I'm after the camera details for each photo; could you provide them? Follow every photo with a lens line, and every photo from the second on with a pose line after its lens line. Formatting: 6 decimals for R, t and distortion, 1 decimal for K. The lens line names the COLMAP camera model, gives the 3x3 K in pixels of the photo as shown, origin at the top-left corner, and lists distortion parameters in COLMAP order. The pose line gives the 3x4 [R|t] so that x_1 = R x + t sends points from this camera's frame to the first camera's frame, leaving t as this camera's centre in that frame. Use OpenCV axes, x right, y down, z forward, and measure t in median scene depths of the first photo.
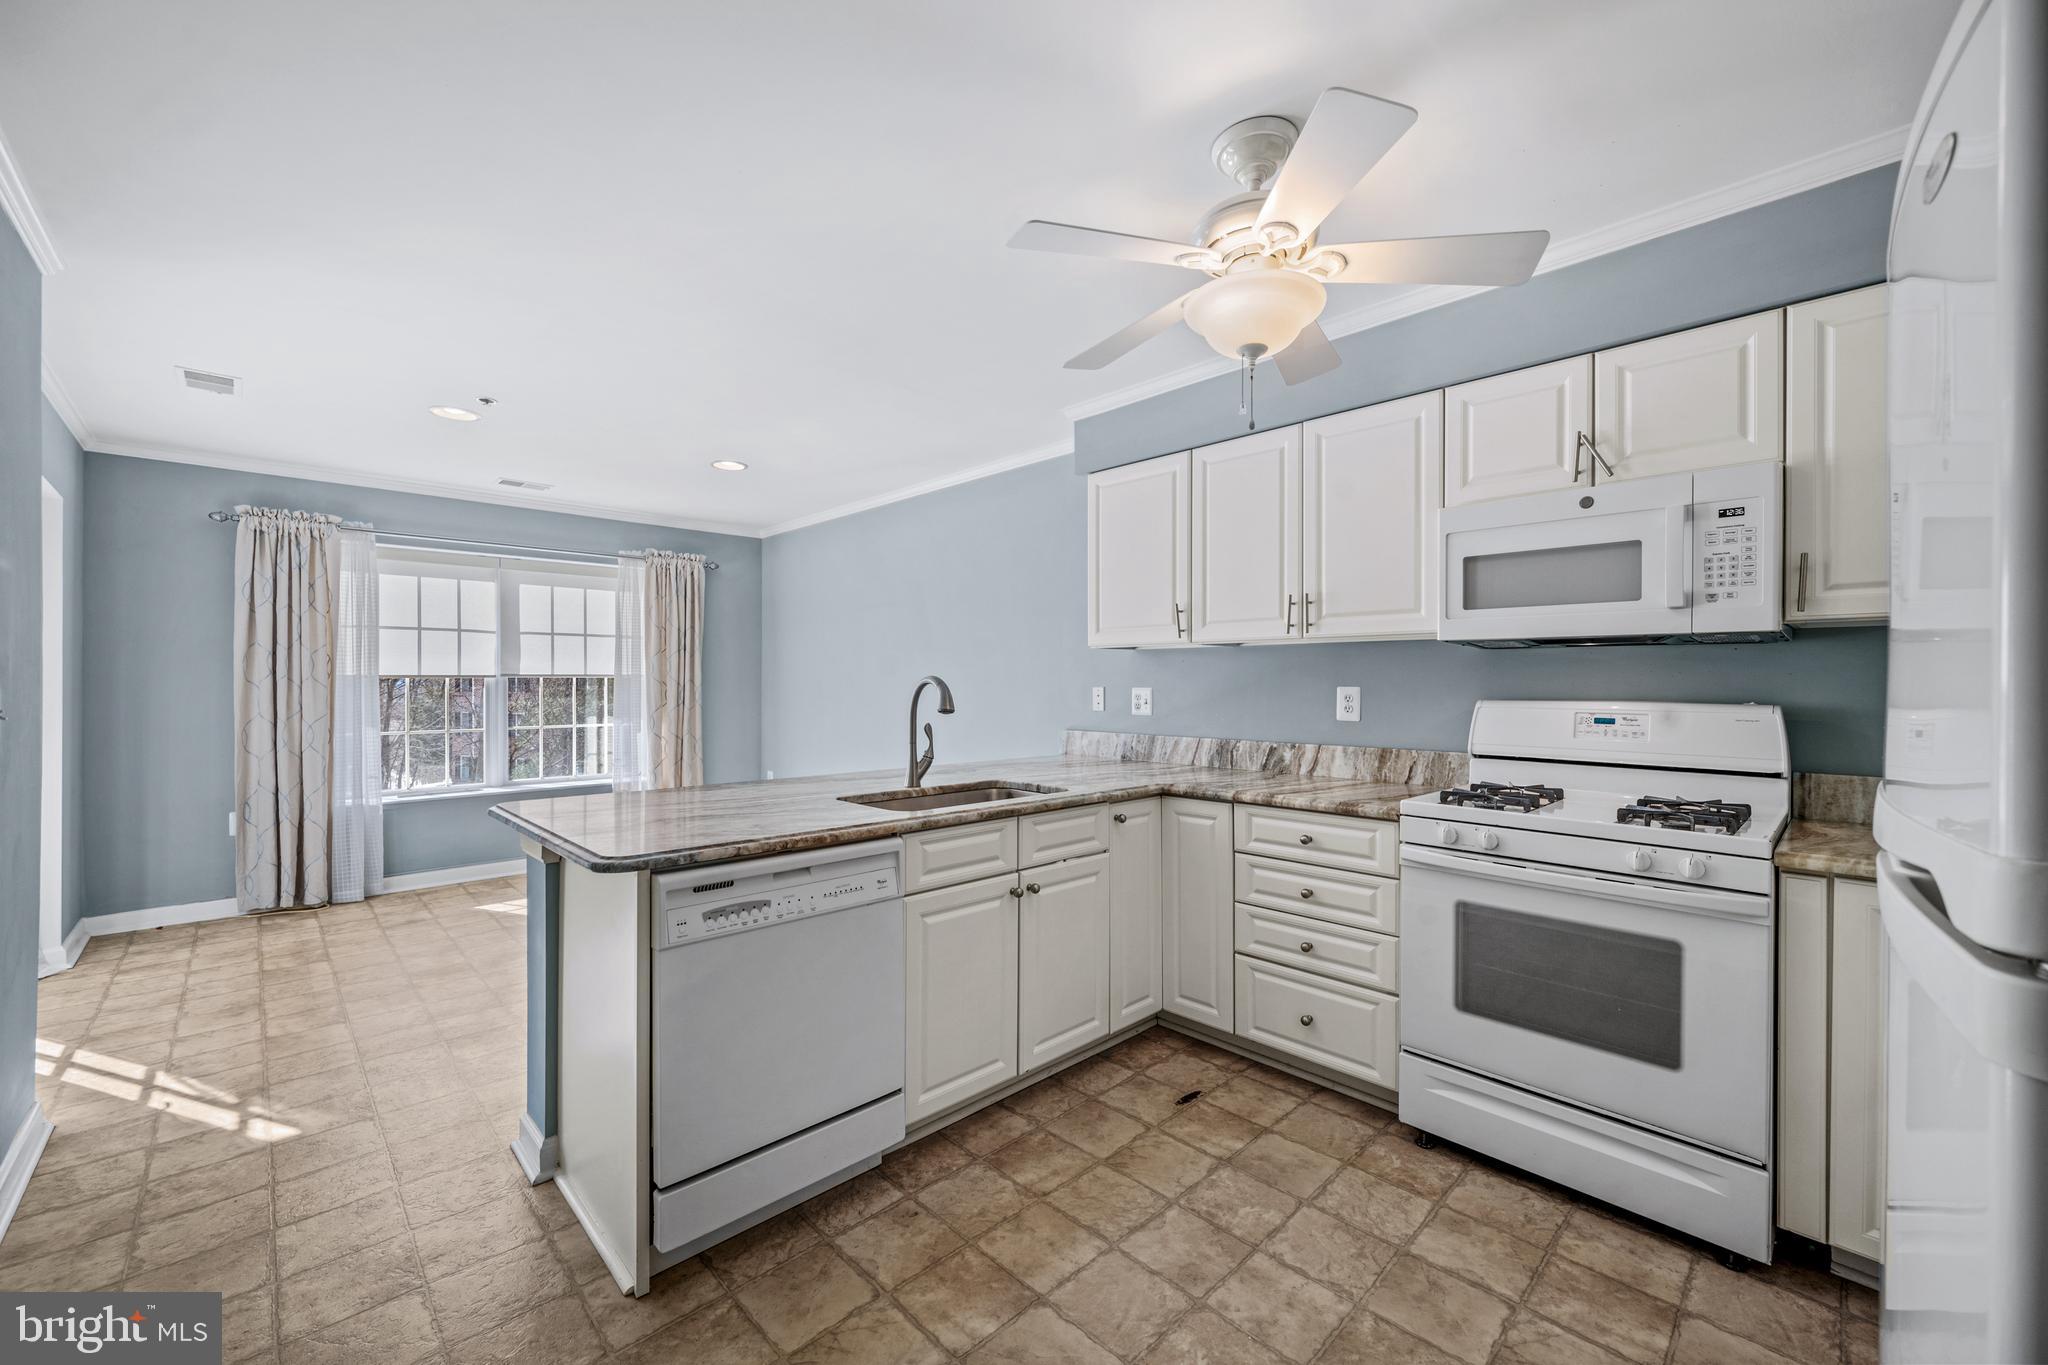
lens RADIAL K [[809.1, 0, 1021.4], [0, 809.1, 681.1], [0, 0, 1]] dist [-0.000832, -0.000044]
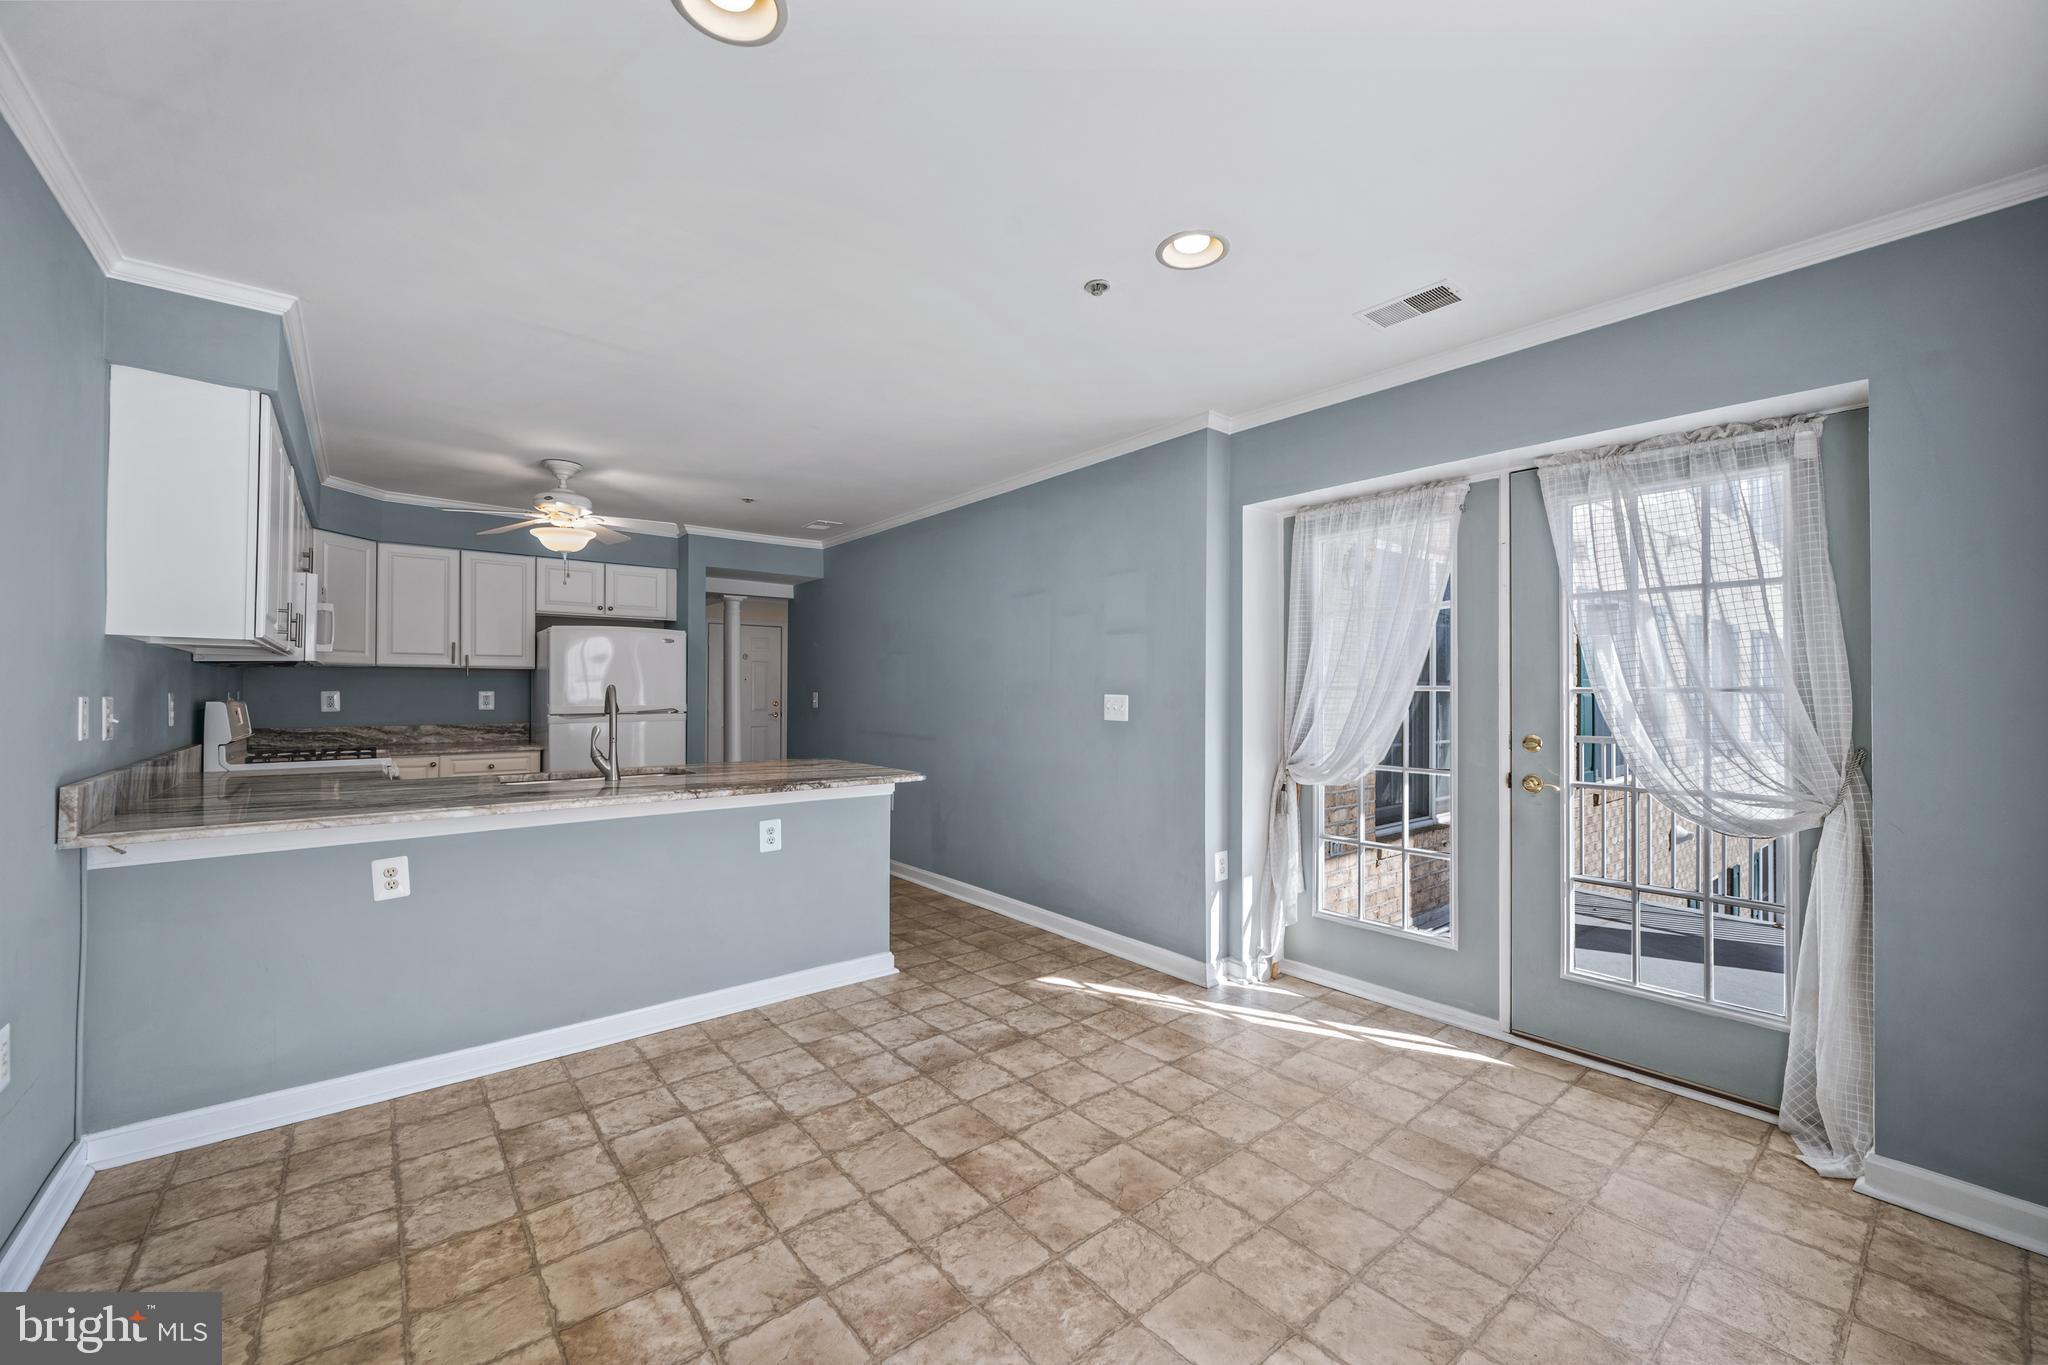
lens RADIAL K [[808.2, 0, 1023.1], [0, 808.2, 685.8], [0, 0, 1]] dist [-0.000776, 0.000195]
pose [[-0.997070, -0.003383, 0.076417, -0.717514], [-0.004060, 0.999954, -0.008714, 0.003357], [-0.076384, -0.008999, -0.997038, 1.873500]]
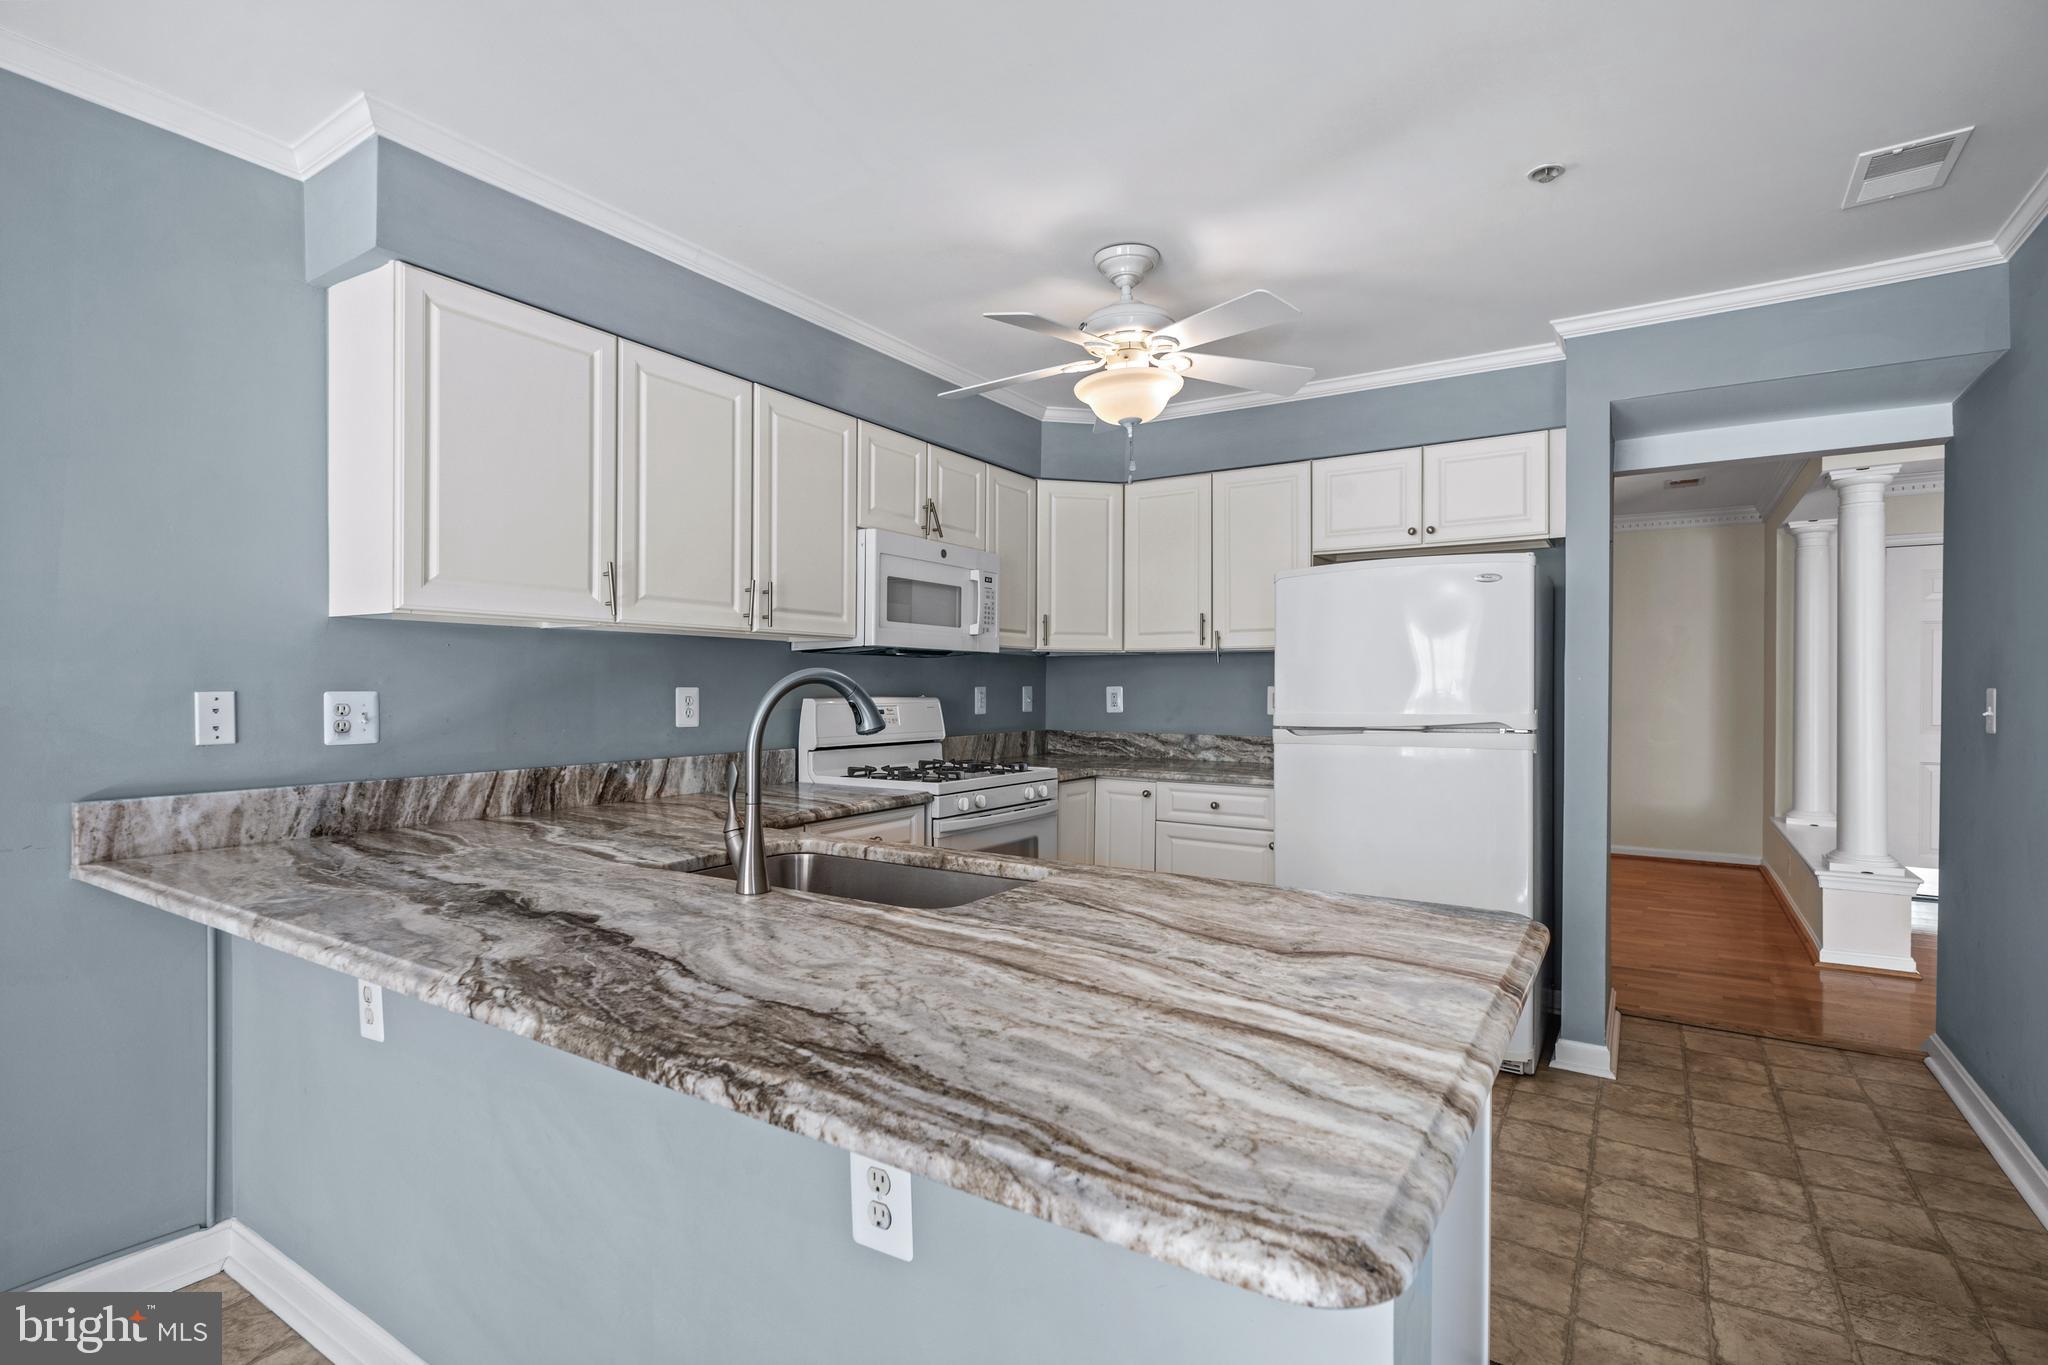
lens RADIAL K [[972.3, 0, 1024.0], [0, 972.3, 682.5], [0, 0, 1]] dist [0.002330, 0.000010]
pose [[-0.234805, 0.001959, 0.972041, -0.668045], [-0.002592, 0.999993, -0.002642, 0.003736], [-0.972039, -0.003140, -0.234798, 0.872561]]
